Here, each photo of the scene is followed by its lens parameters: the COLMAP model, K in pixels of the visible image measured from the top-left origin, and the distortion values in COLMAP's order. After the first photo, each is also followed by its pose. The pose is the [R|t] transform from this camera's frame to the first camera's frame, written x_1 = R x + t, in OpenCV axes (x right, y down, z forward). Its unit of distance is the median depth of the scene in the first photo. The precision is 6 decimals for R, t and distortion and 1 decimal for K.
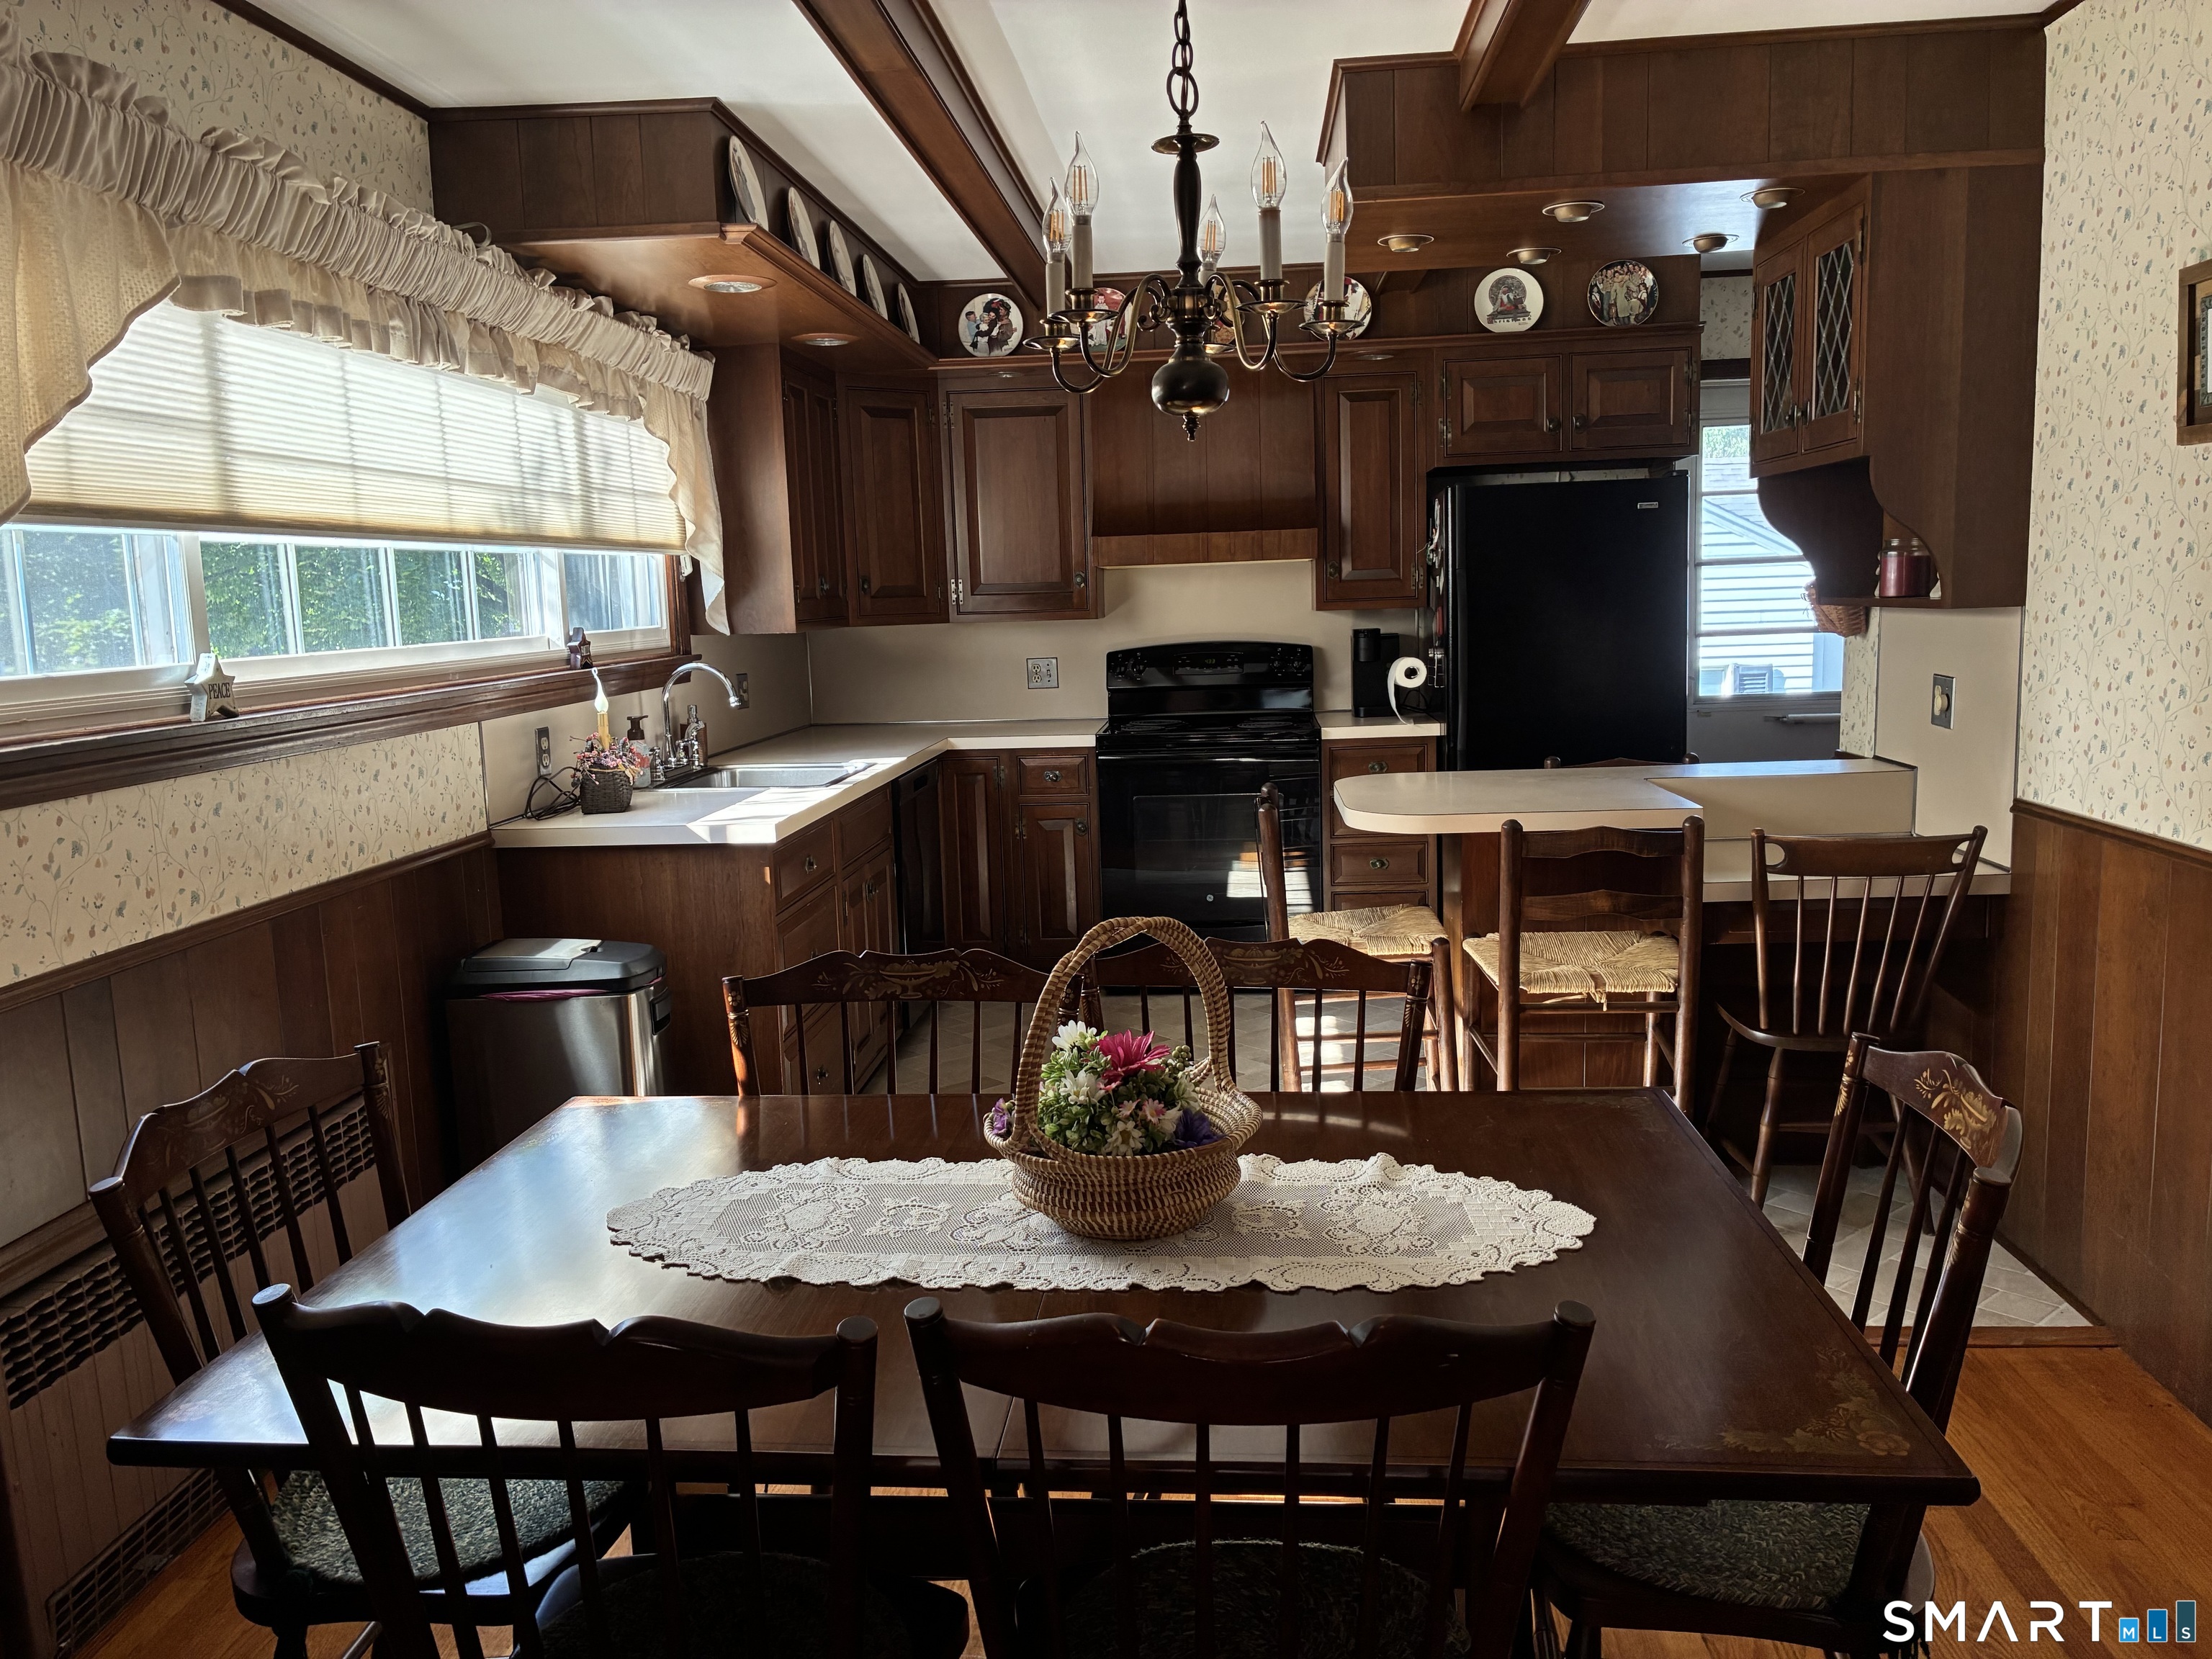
lens RADIAL K [[1684.8, 0, 1119.0], [0, 1684.8, 828.1], [0, 0, 1]] dist [0.020828, -0.012158]
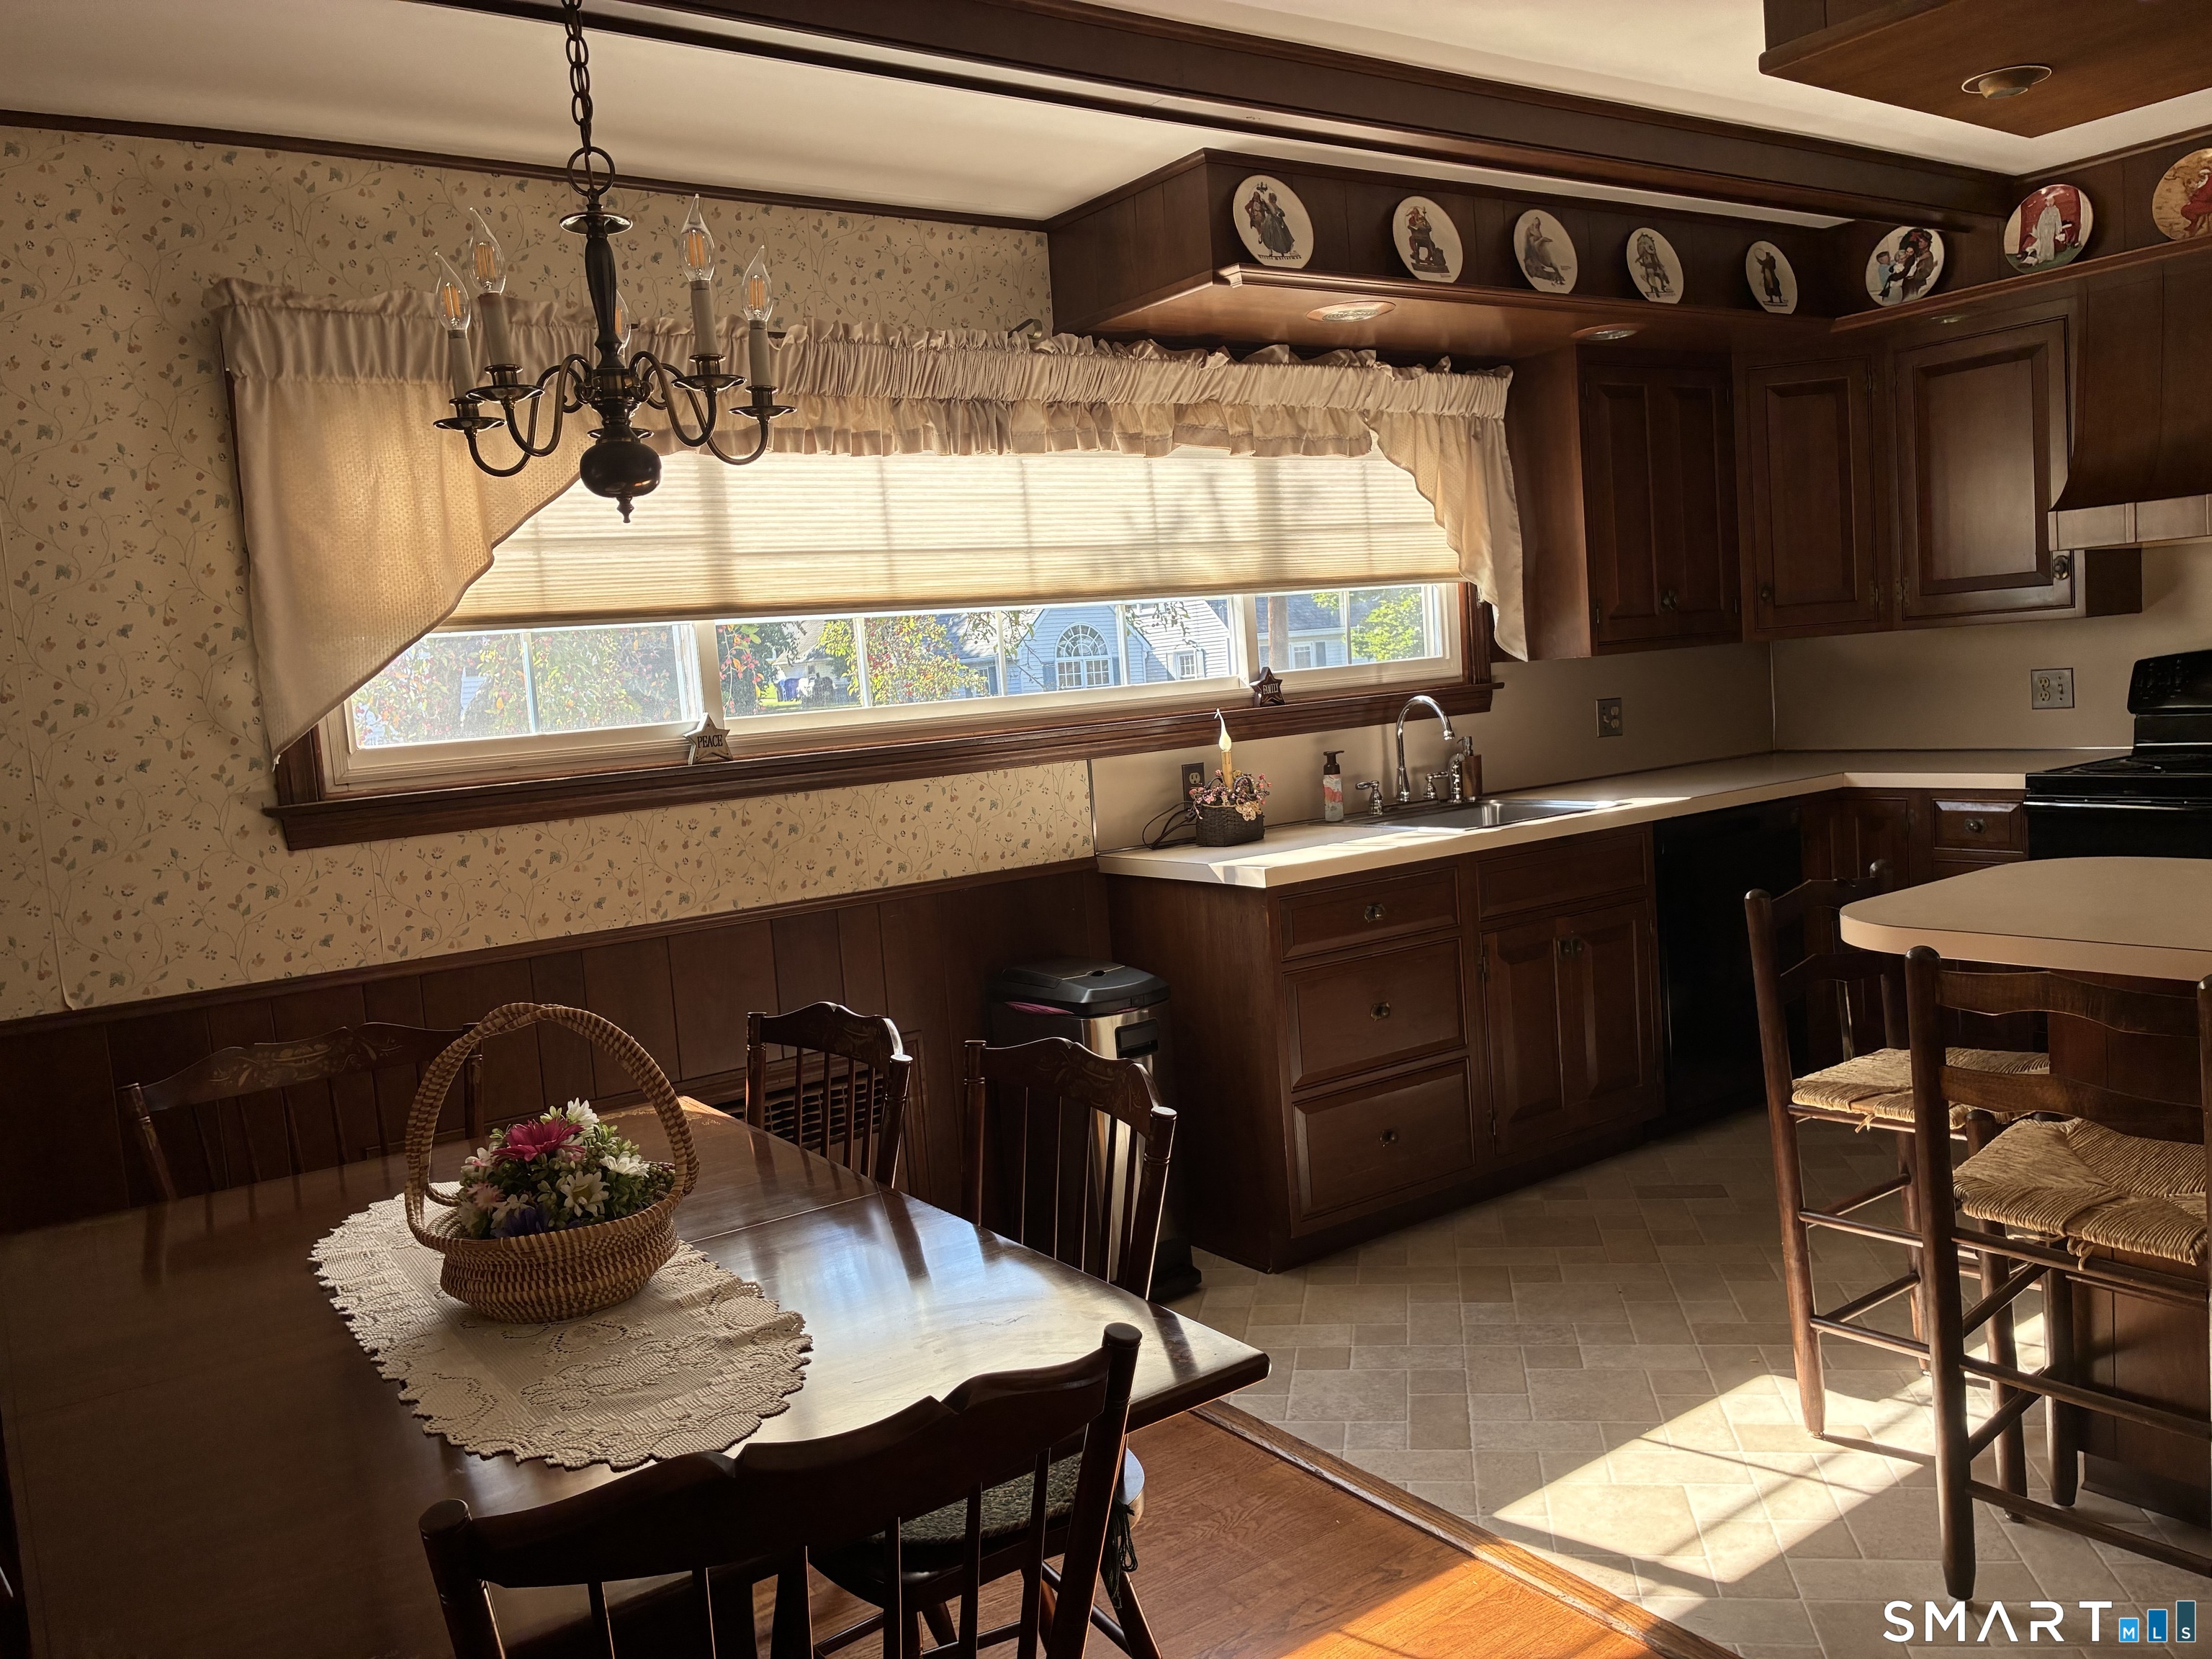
lens RADIAL K [[1684.8, 0, 1112.9], [0, 1684.8, 835.3], [0, 0, 1]] dist [0.020828, -0.012158]
pose [[0.637513, 0.054514, -0.768509, 0.484173], [-0.050609, 0.998302, 0.028832, -0.045049], [0.768776, 0.020512, 0.639189, 0.298961]]
